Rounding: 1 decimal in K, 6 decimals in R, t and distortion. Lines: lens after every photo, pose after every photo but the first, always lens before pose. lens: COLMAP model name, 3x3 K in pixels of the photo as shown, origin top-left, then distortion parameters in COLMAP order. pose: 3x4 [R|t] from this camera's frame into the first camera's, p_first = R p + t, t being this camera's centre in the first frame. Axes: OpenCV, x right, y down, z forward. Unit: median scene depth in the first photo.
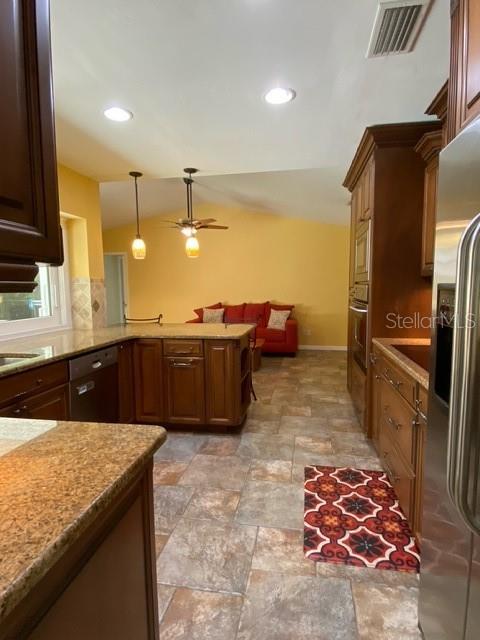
lens RADIAL K [[356.4, 0, 239.8], [0, 356.4, 320.1], [0, 0, 1]] dist [0.029266, -0.006211]
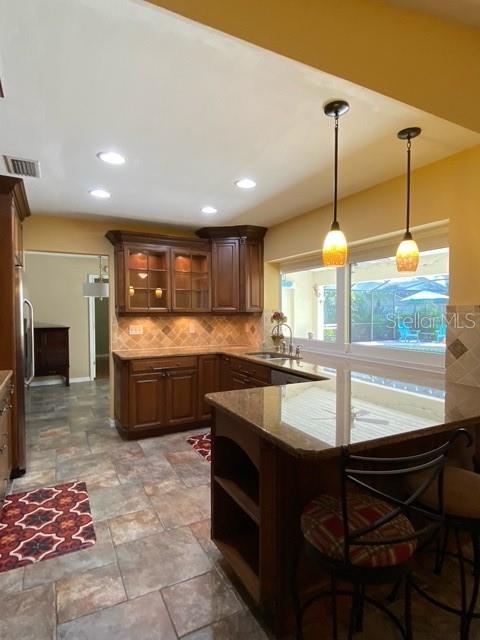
lens RADIAL K [[356.4, 0, 241.5], [0, 356.4, 316.7], [0, 0, 1]] dist [0.029266, -0.006211]
pose [[-0.782429, 0.032666, -0.621883, 0.477888], [-0.045671, 0.992924, 0.109618, -0.242241], [0.621063, 0.114170, -0.775401, 2.039317]]
